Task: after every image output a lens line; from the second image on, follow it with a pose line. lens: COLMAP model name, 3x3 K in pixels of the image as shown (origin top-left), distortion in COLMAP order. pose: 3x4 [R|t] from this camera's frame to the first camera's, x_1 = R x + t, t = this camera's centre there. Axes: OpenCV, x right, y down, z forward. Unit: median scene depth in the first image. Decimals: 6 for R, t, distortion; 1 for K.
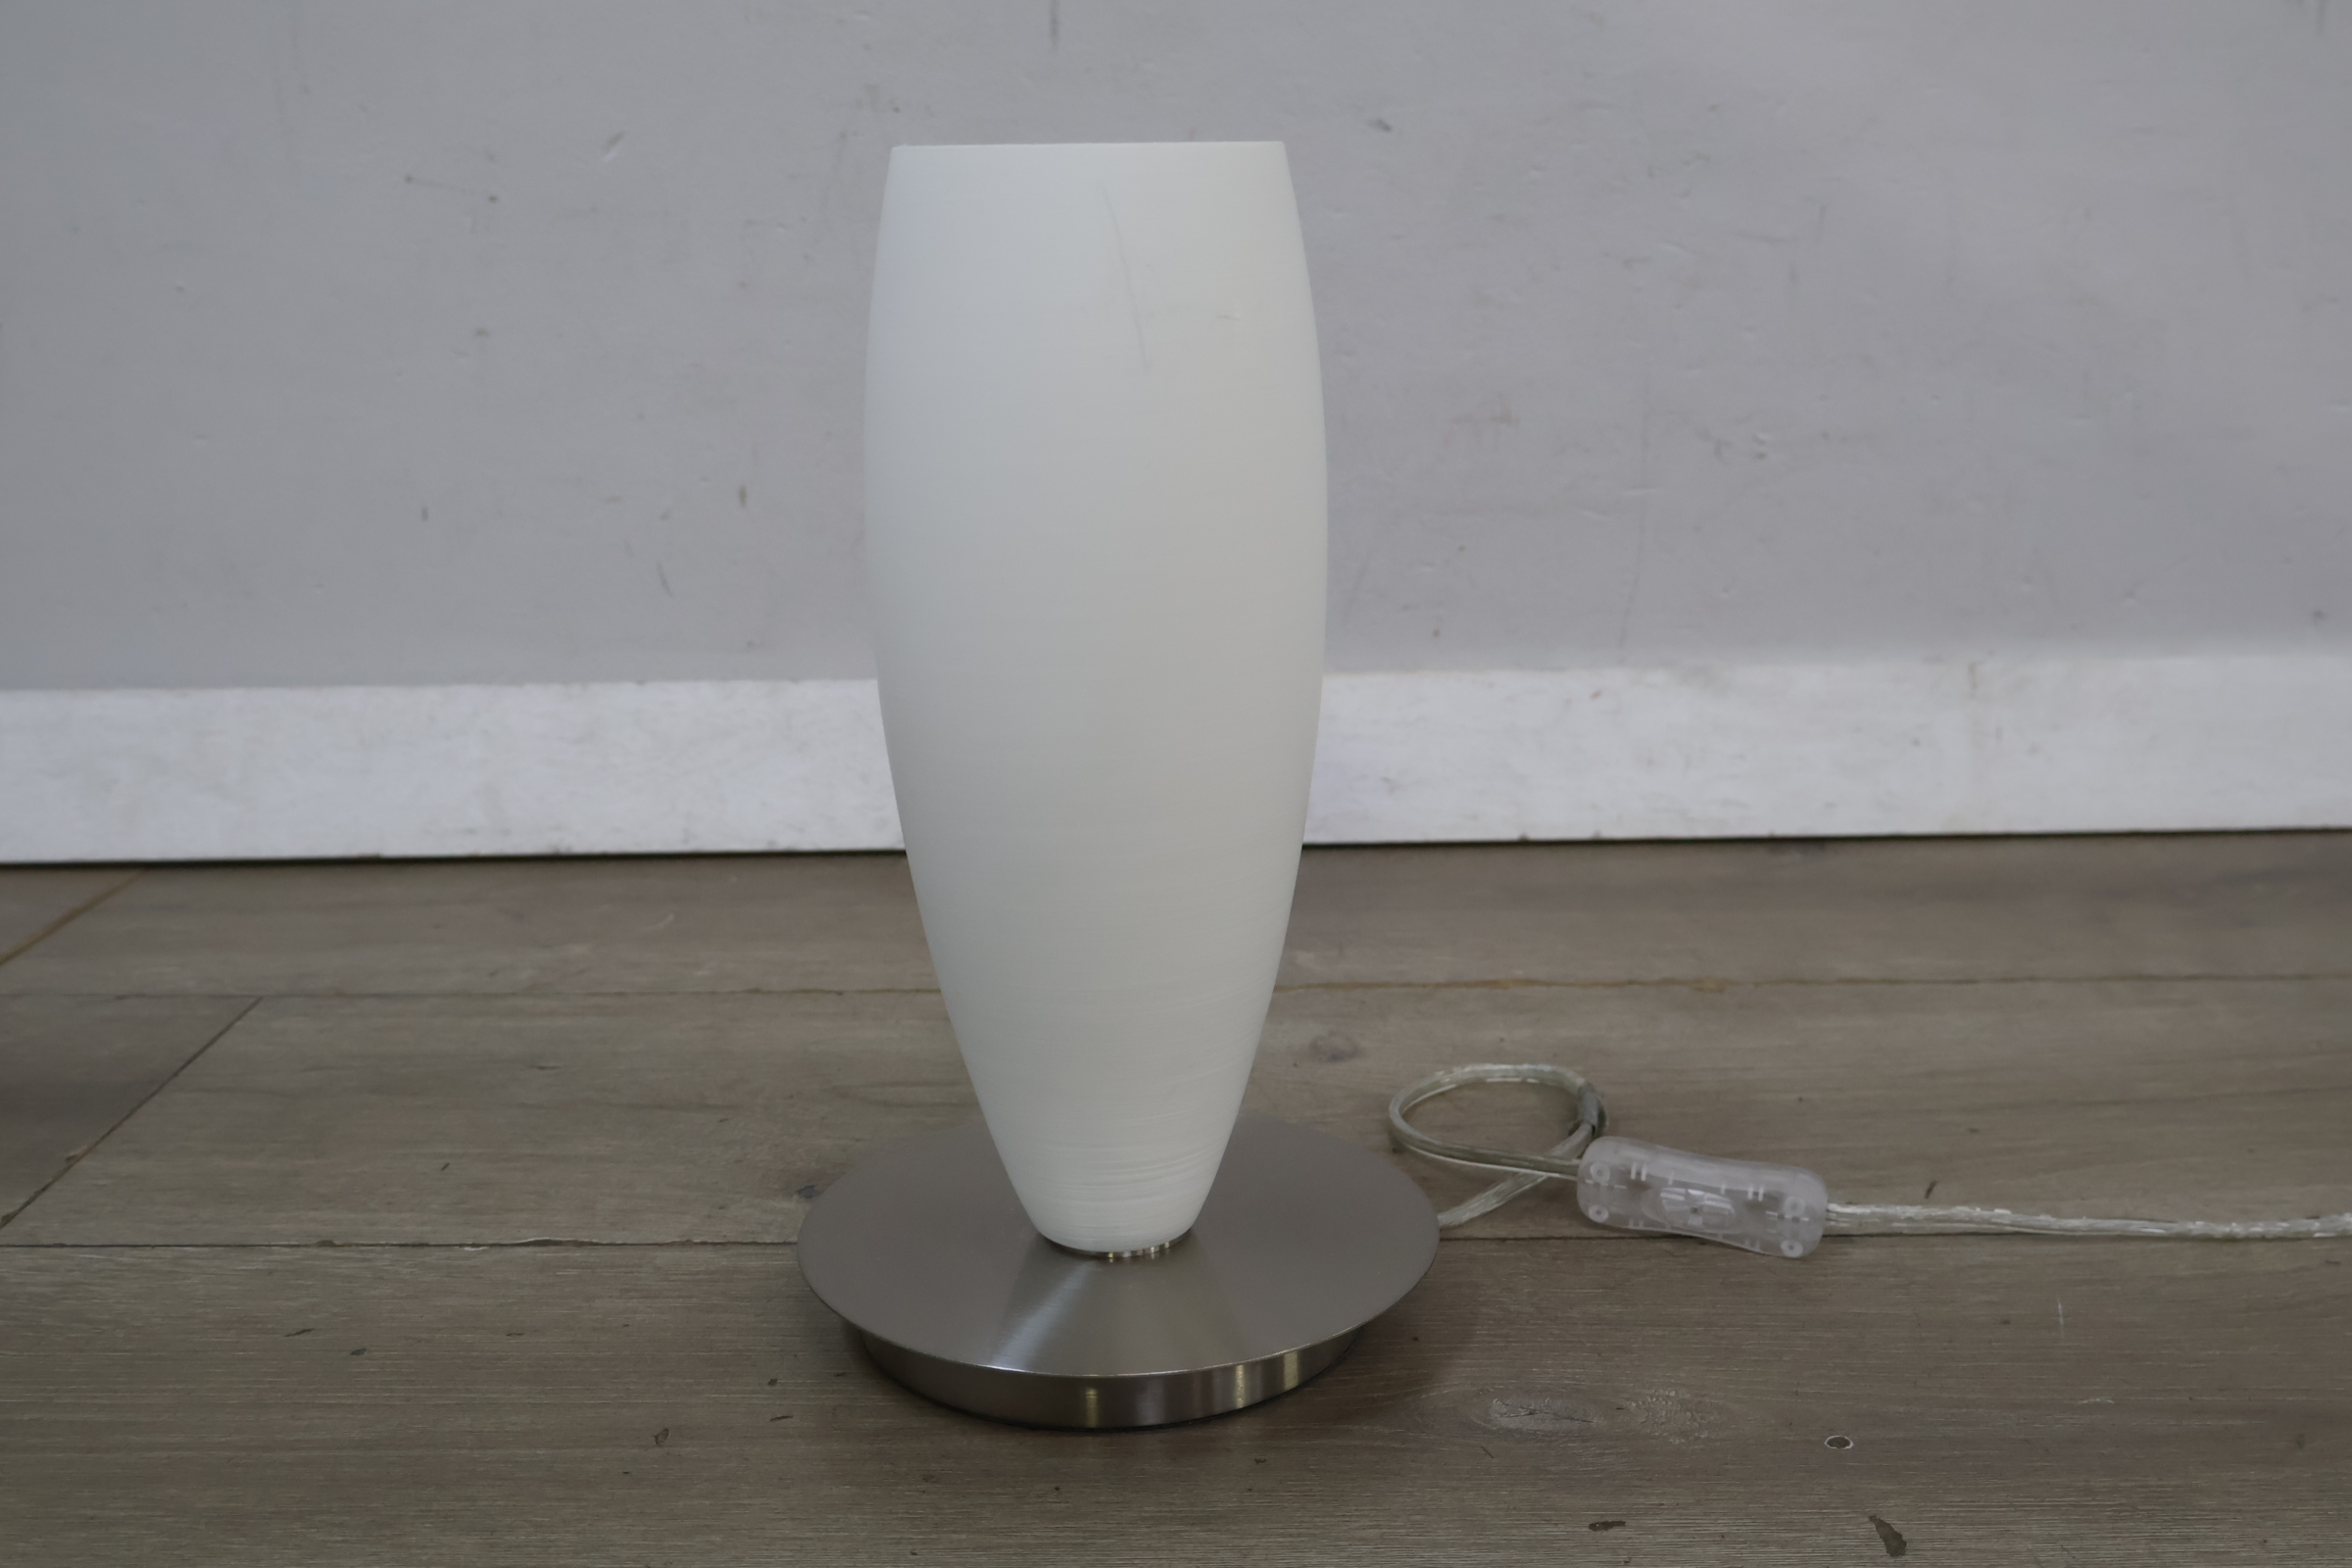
lens RADIAL K [[2429.2, 0, 1178.9], [0, 2429.2, 787.8], [0, 0, 1]] dist [0.000624, 0.000000]
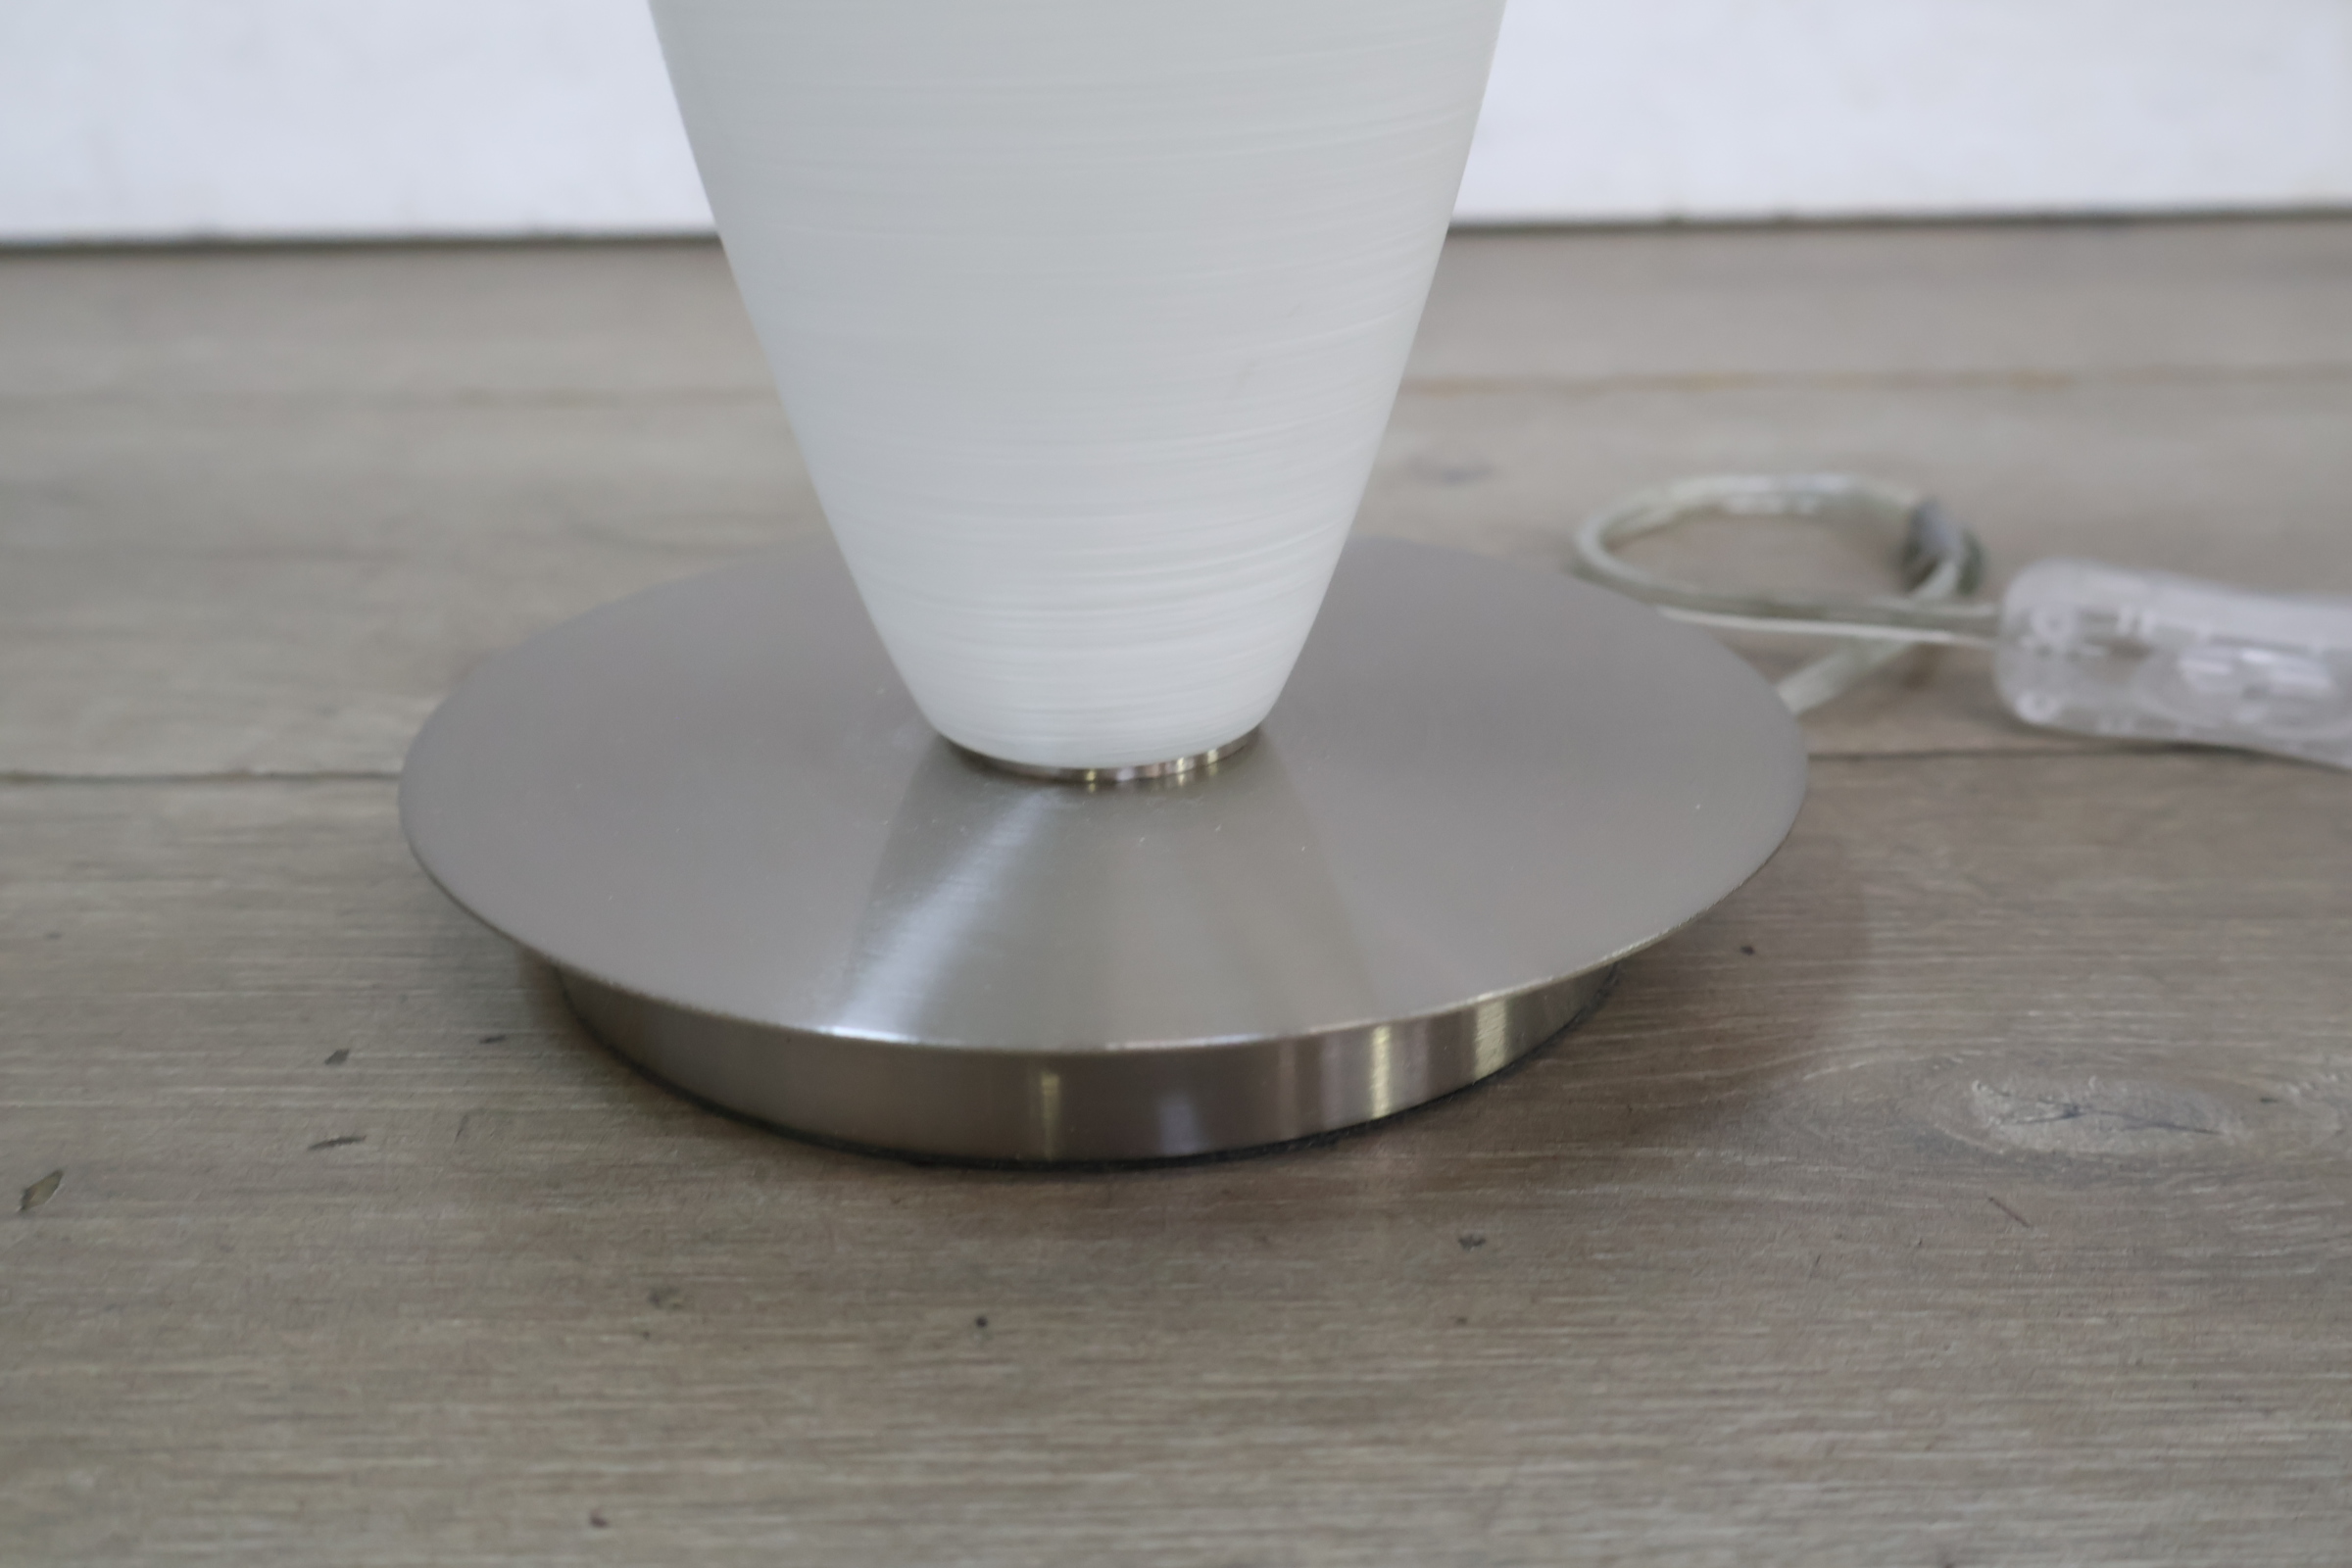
lens RADIAL K [[2429.2, 0, 1175.9], [0, 2429.2, 800.6], [0, 0, 1]] dist [0.000624, 0.000000]
pose [[0.999552, -0.007009, 0.029112, -0.020452], [0.002243, 0.987014, 0.160621, 0.097925], [-0.029859, -0.160484, 0.986587, 0.434249]]
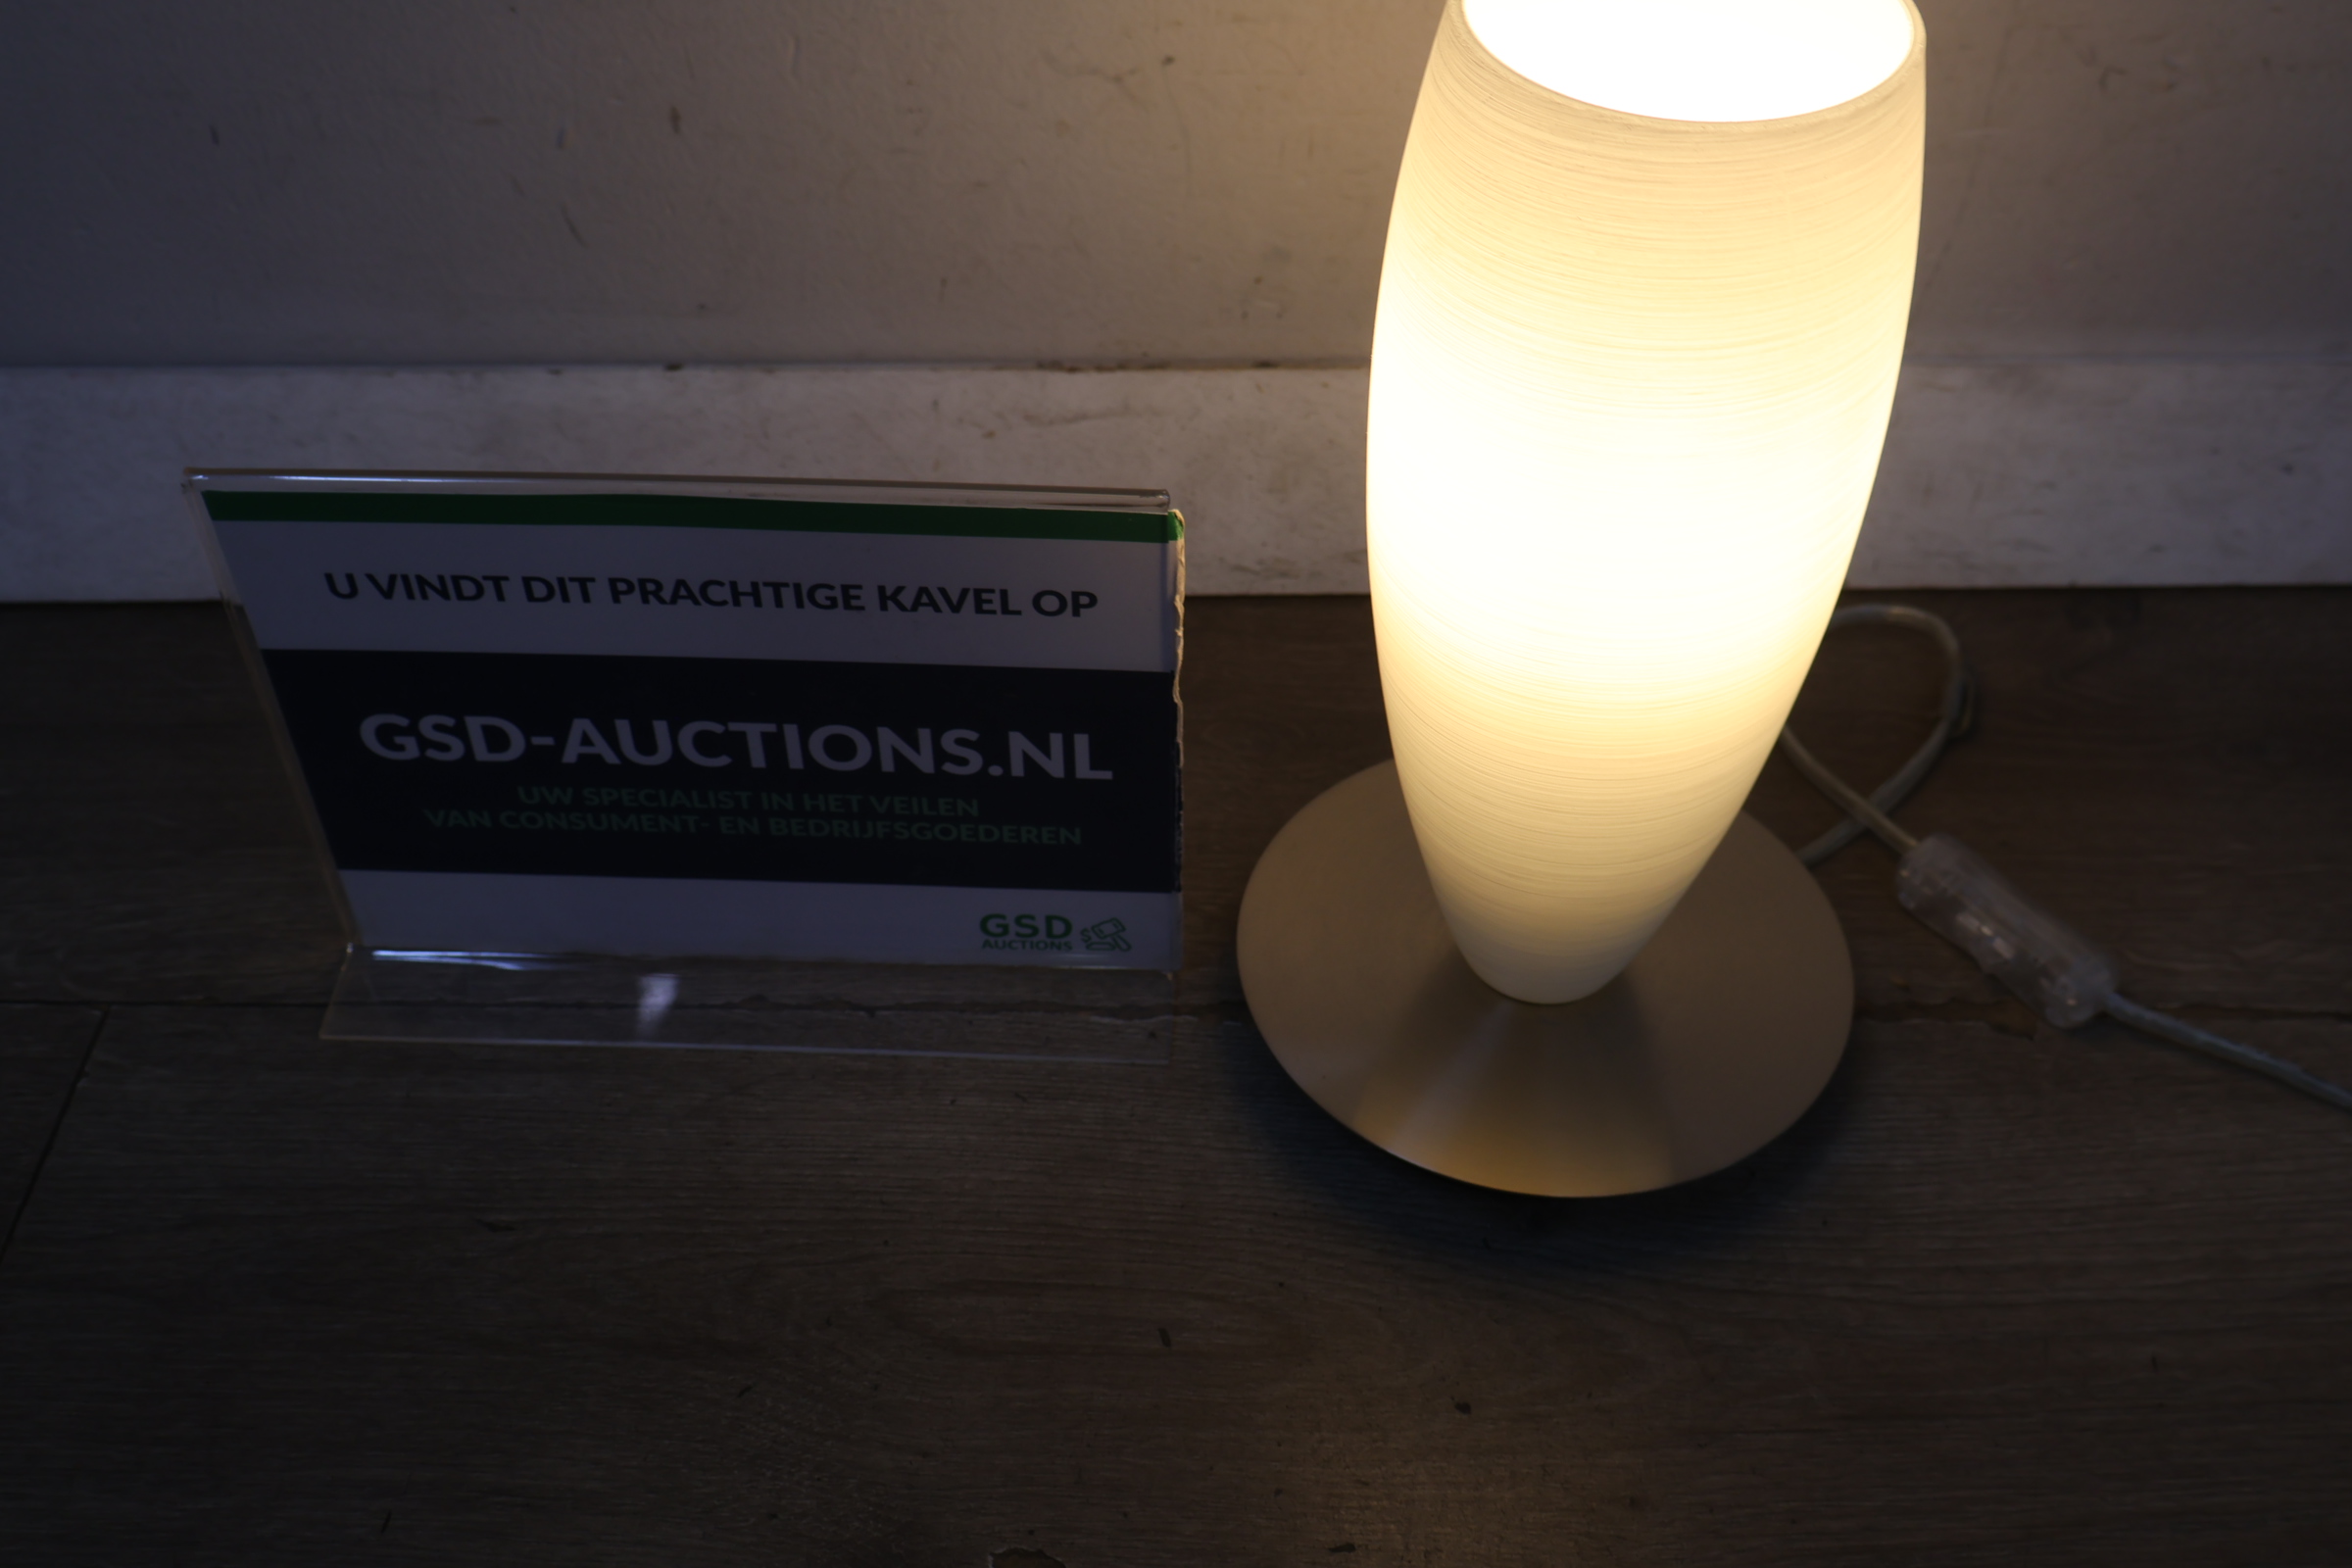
lens RADIAL K [[2429.2, 0, 1175.2], [0, 2429.2, 779.8], [0, 0, 1]] dist [0.000624, 0.000000]
pose [[0.999890, 0.005854, 0.013650, -0.063007], [-0.011703, 0.876447, 0.481356, -0.392775], [-0.009145, -0.481463, 0.876419, 0.417895]]
